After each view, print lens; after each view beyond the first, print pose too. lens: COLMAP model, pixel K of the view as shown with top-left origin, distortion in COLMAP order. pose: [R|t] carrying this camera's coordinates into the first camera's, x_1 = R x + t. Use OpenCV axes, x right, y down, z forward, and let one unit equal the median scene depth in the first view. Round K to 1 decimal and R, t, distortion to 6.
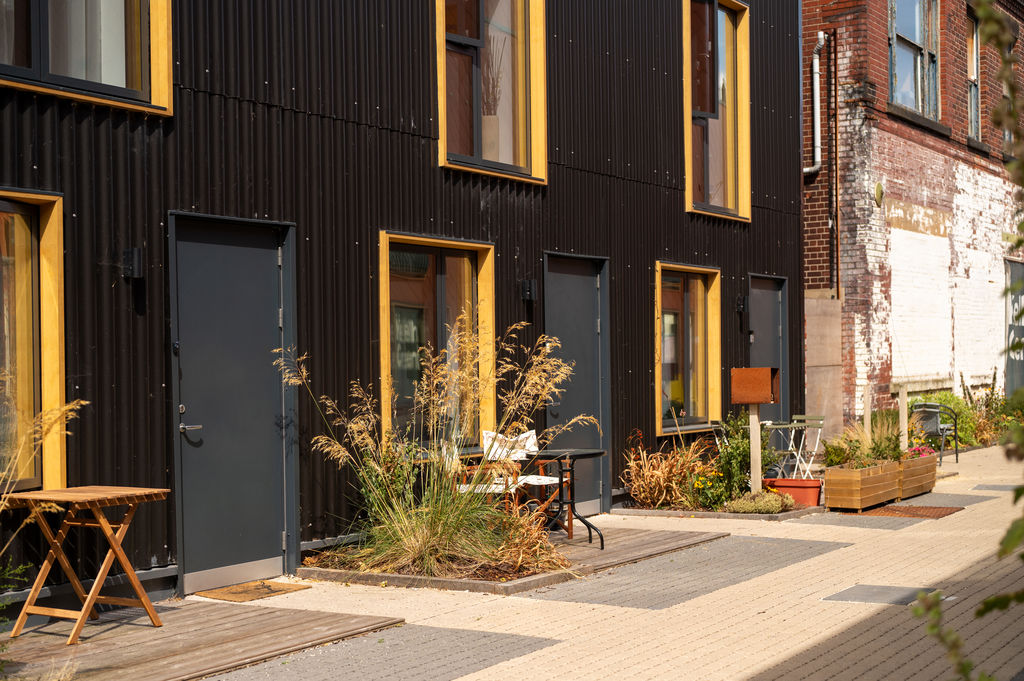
lens RADIAL K [[1362.2, 0, 508.3], [0, 1362.2, 425.2], [0, 0, 1]] dist [0.006593, -0.048401]
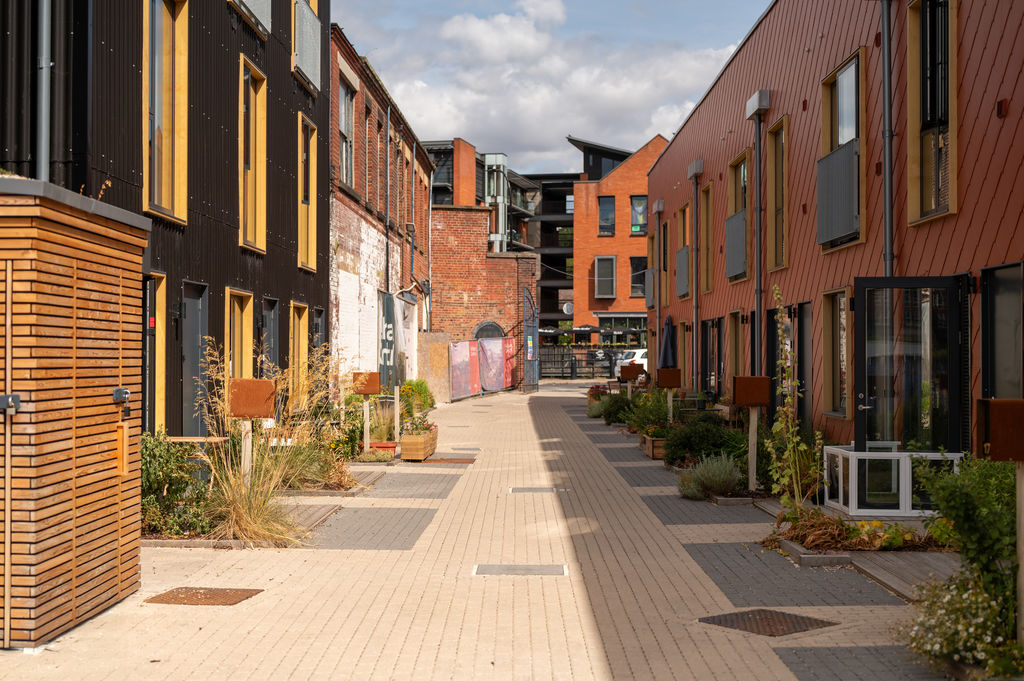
lens RADIAL K [[1574.6, 0, 512.0], [0, 1574.6, 340.5], [0, 0, 1]] dist [-0.004660, -0.048859]
pose [[0.822213, 0.033254, 0.568208, -0.500449], [-0.003355, 0.998558, -0.053585, 0.012872], [-0.569170, 0.042152, 0.821138, -0.427011]]
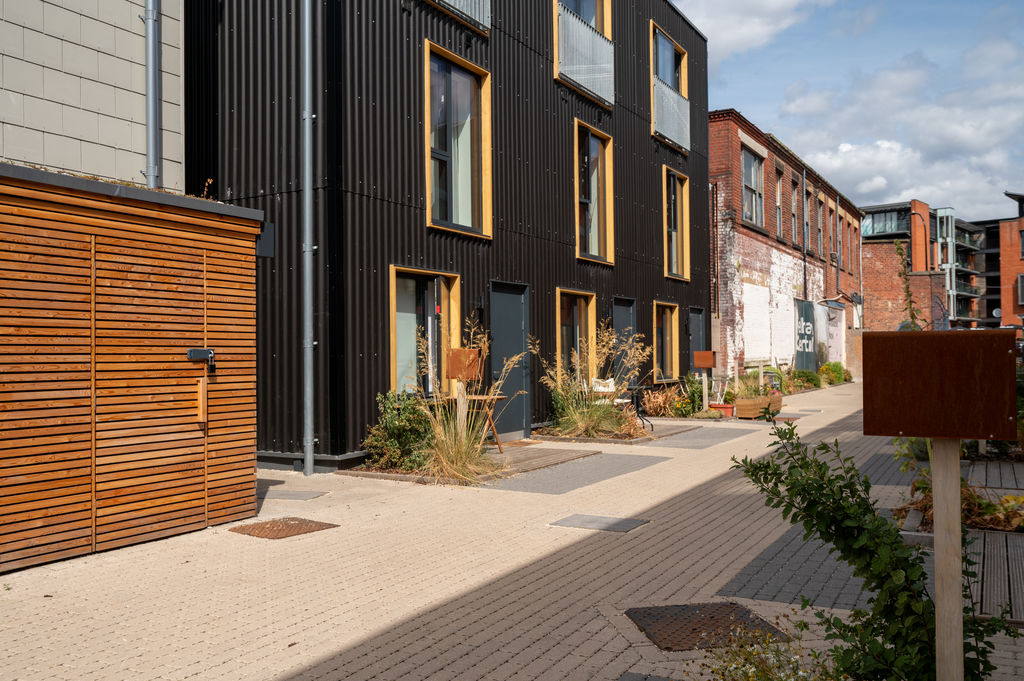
lens RADIAL K [[897.9, 0, 512.0], [0, 897.9, 340.5], [0, 0, 1]] dist [-0.003128, -0.003366]
pose [[0.996128, 0.018911, 0.085859, -0.166894], [-0.014083, 0.998304, -0.056485, 0.016752], [-0.086782, 0.055057, 0.994705, -0.262938]]
